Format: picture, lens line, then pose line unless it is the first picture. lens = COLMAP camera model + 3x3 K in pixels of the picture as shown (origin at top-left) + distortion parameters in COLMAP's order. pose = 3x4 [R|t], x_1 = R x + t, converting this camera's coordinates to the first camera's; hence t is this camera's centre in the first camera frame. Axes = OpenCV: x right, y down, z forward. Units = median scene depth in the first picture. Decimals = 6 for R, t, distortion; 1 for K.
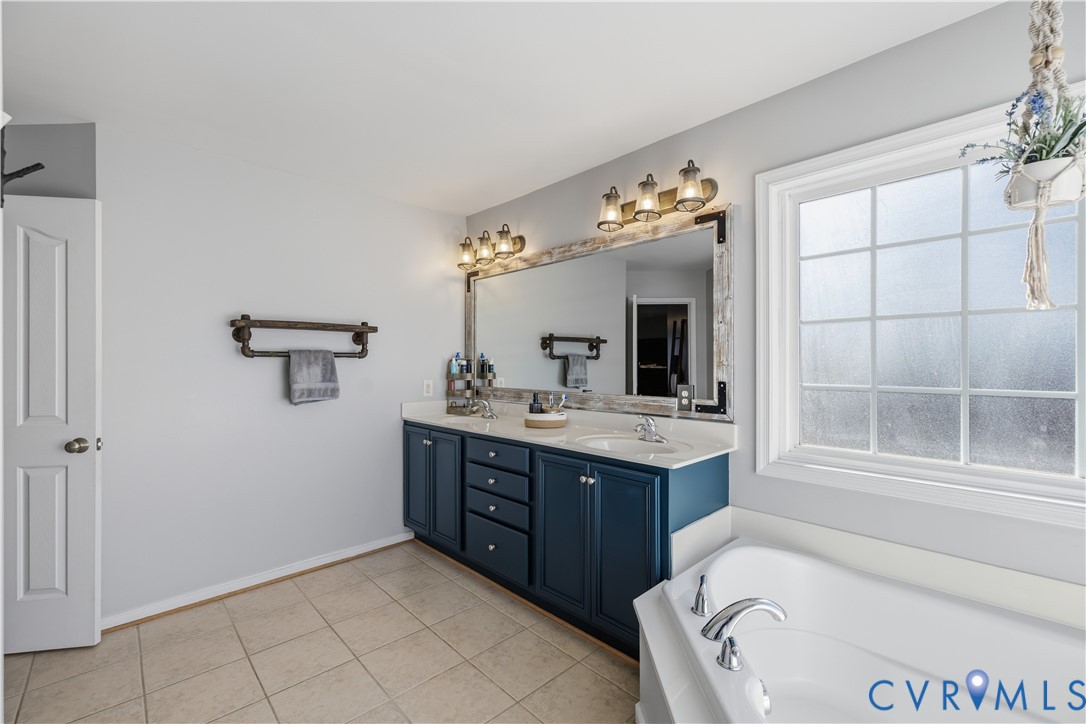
lens RADIAL K [[465.2, 0, 539.6], [0, 465.2, 361.5], [0, 0, 1]] dist [-0.004962, 0.000073]
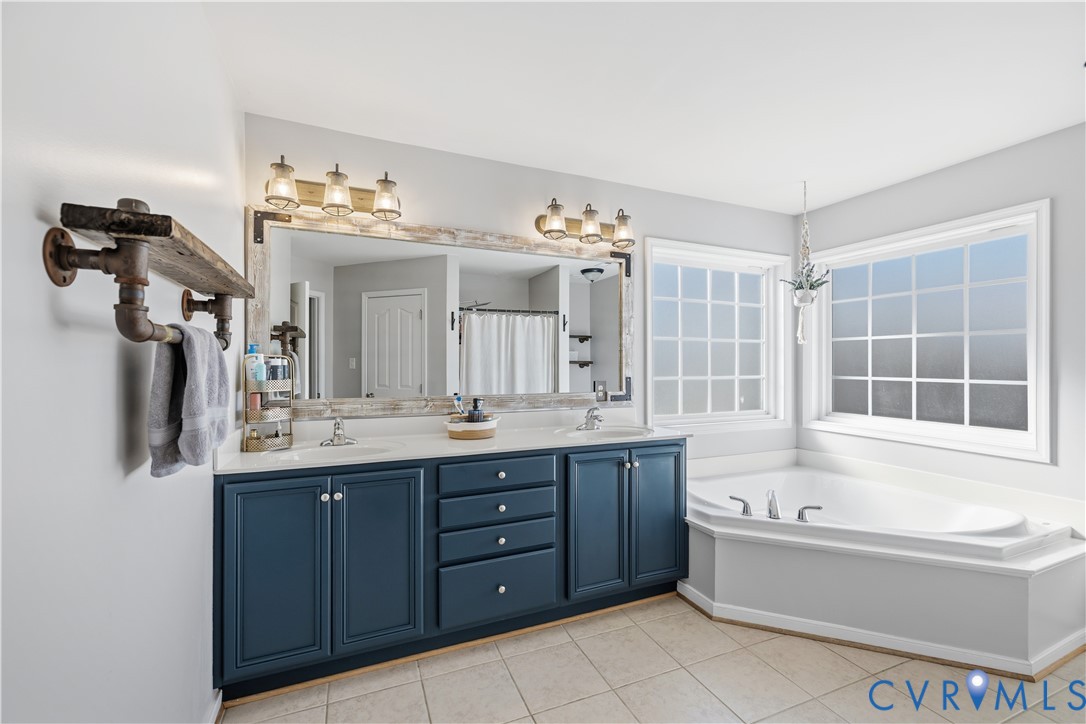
lens RADIAL K [[465.2, 0, 545.2], [0, 465.2, 362.6], [0, 0, 1]] dist [-0.004962, 0.000073]
pose [[0.336228, 0.007467, 0.941751, -0.947319], [-0.004088, 0.999971, -0.006469, 0.009581], [-0.941772, -0.001675, 0.336248, 0.733251]]
